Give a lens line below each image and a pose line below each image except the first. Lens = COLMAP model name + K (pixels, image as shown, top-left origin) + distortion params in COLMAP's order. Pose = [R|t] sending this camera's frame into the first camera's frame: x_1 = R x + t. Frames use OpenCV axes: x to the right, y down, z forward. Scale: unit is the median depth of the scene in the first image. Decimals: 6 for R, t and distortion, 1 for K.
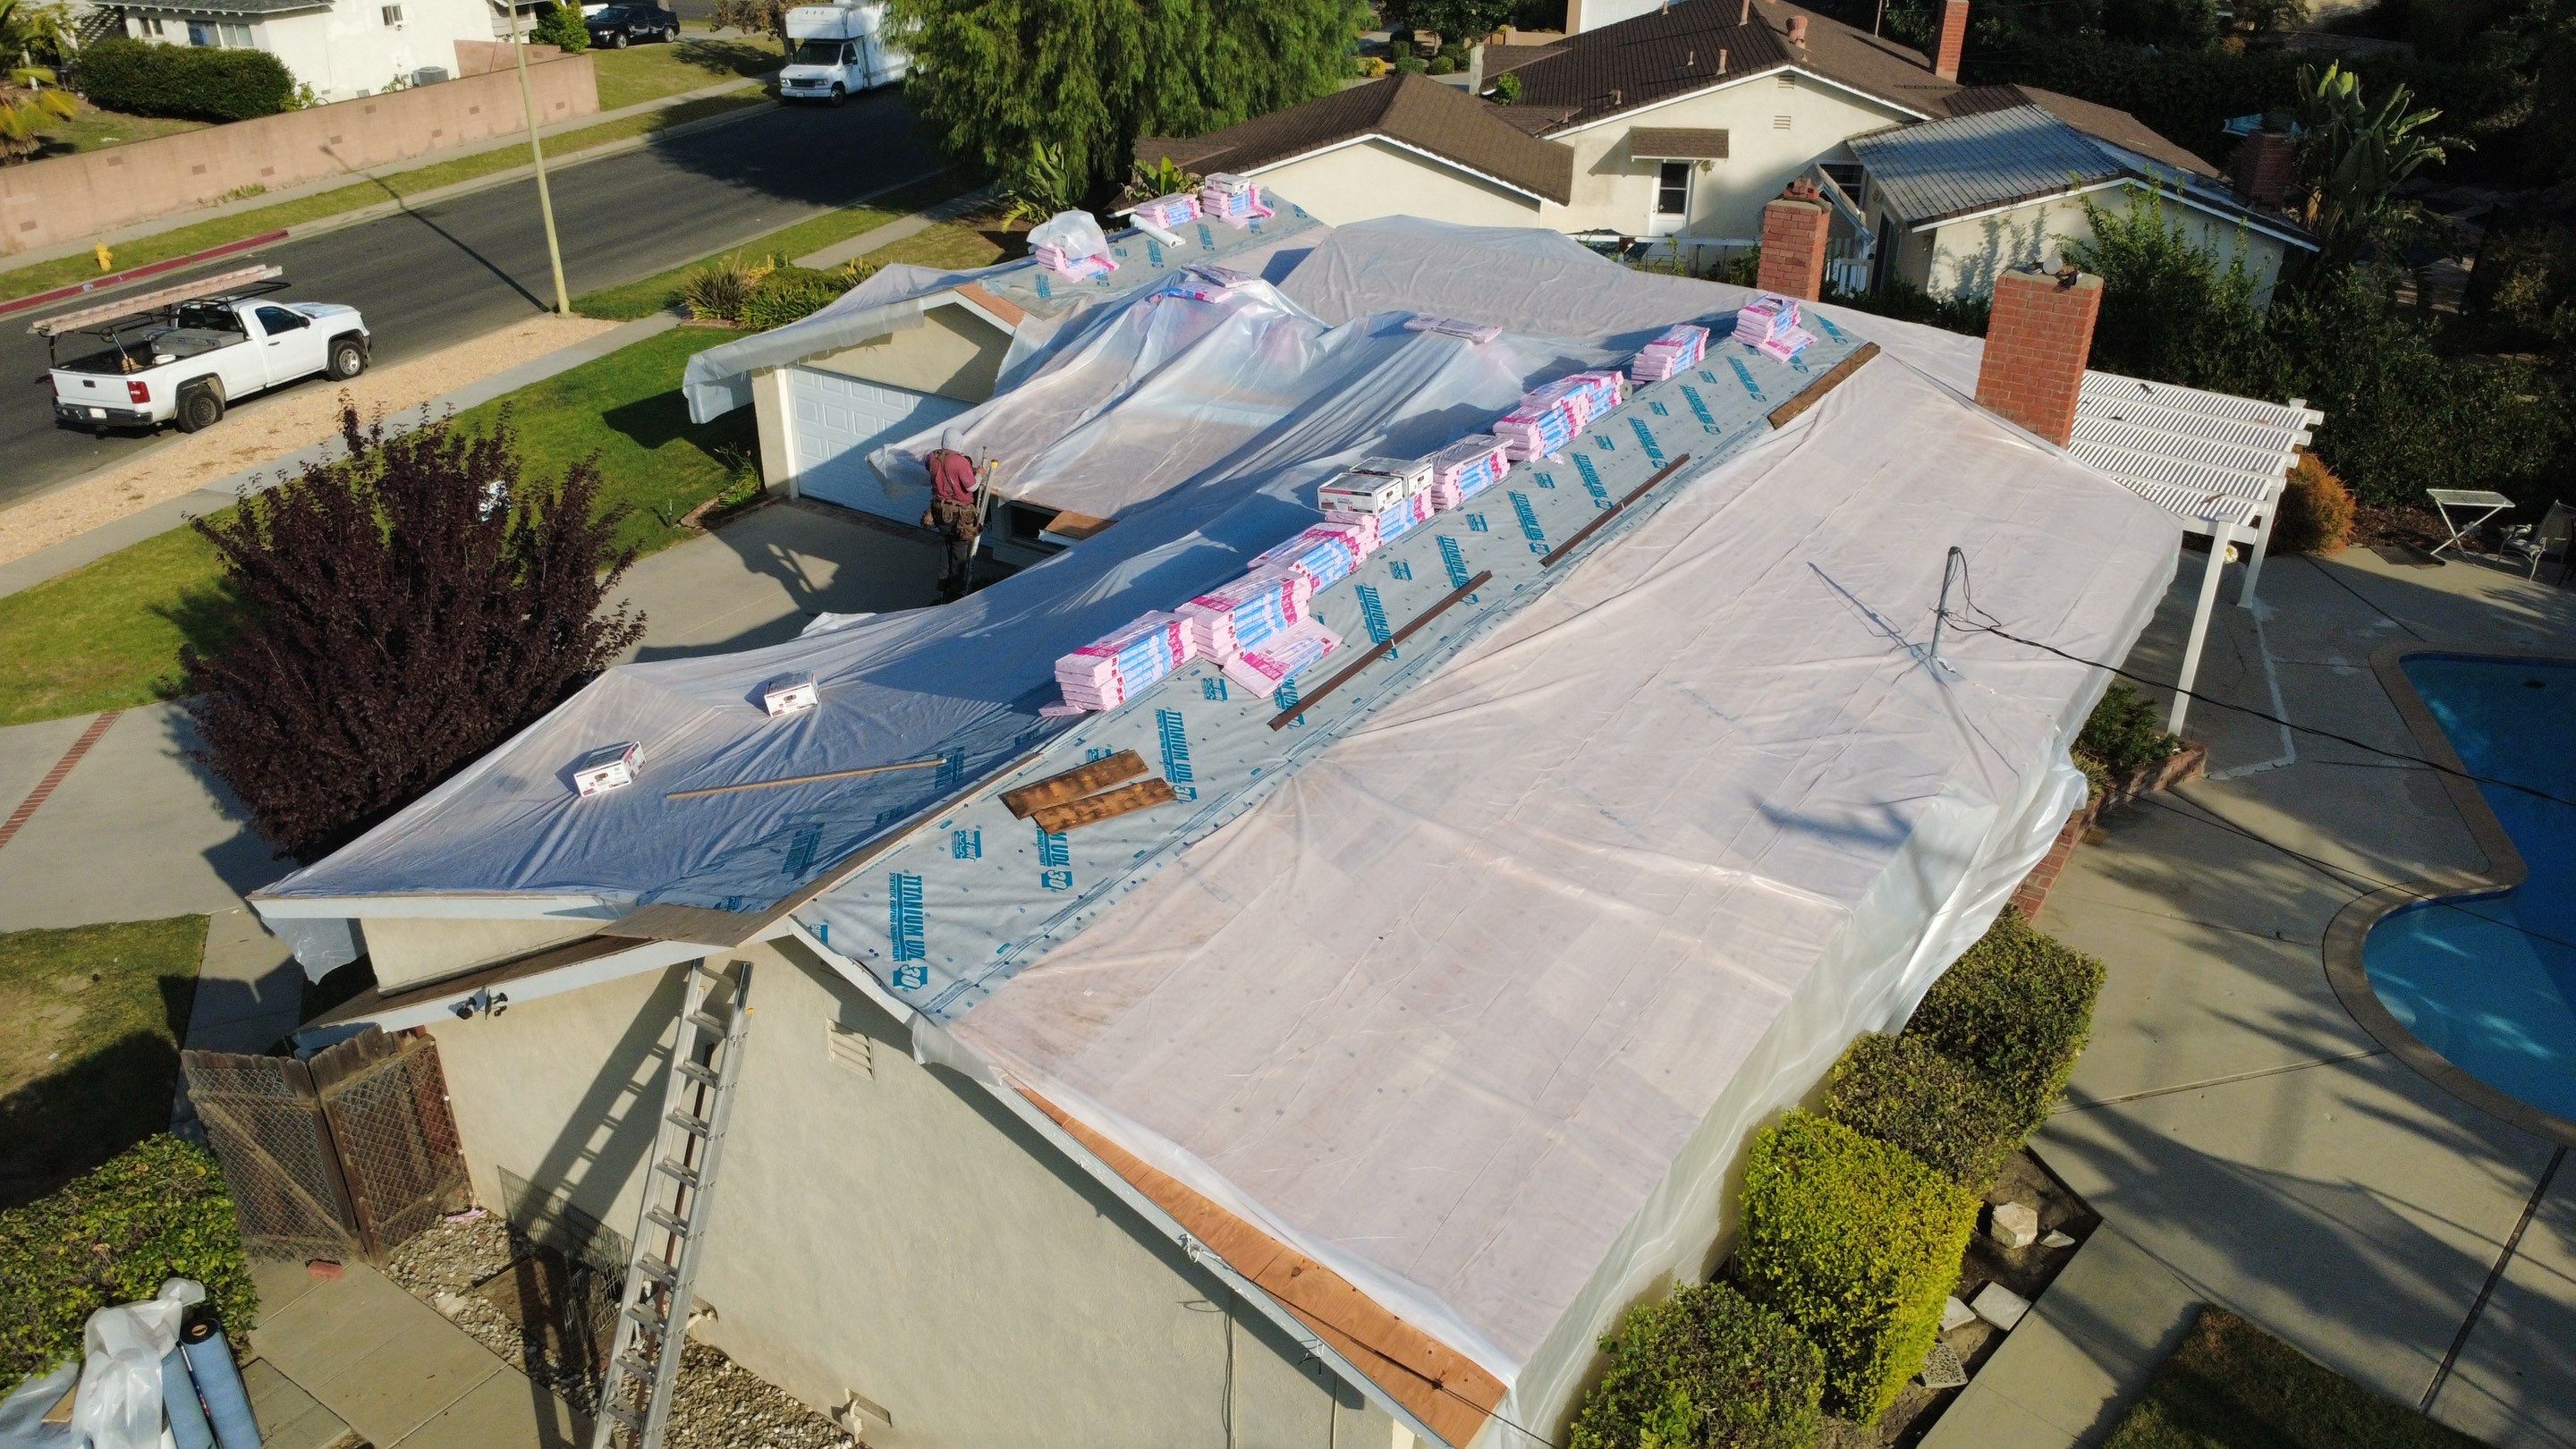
lens RADIAL K [[1889.1, 0, 1284.9], [0, 1889.1, 726.2], [0, 0, 1]] dist [-0.000030, 0.000222]
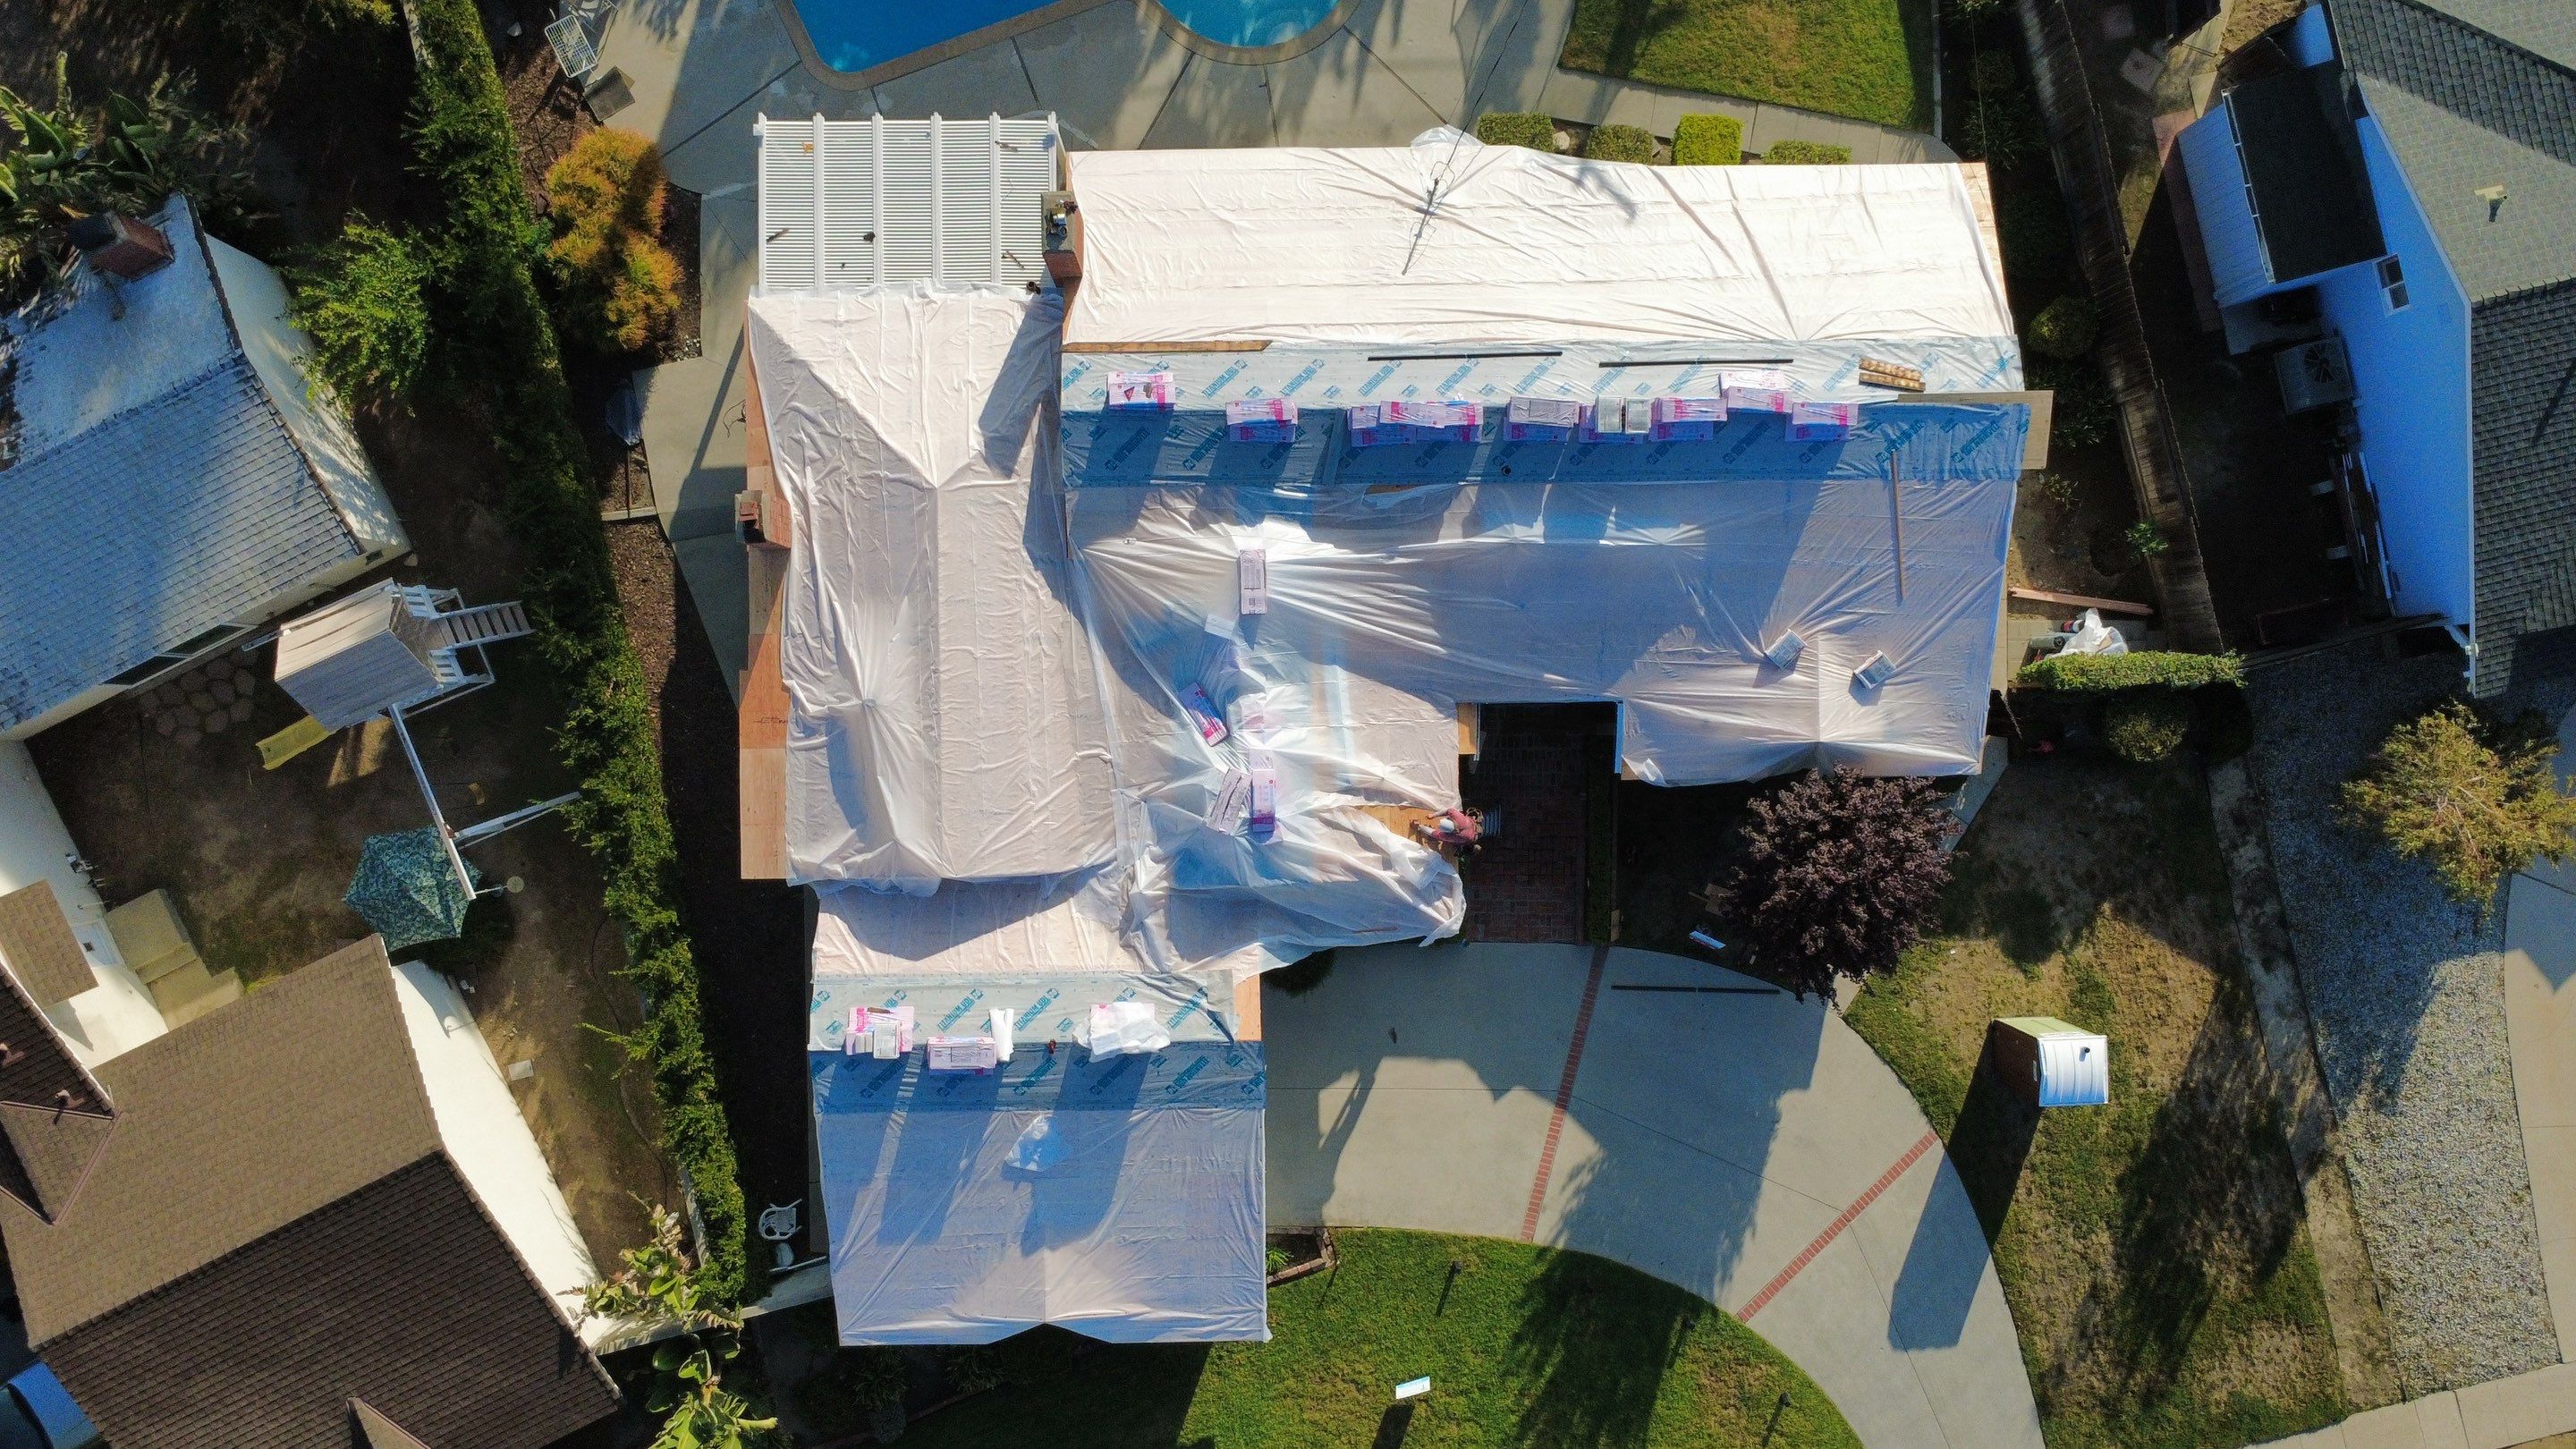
lens RADIAL K [[1889.1, 0, 1284.9], [0, 1889.1, 726.2], [0, 0, 1]] dist [-0.000030, 0.000222]
pose [[-0.565251, -0.824657, -0.020803, 0.018072], [0.340976, -0.256532, 0.904393, -1.797129], [-0.751151, 0.504116, 0.426193, 0.500576]]
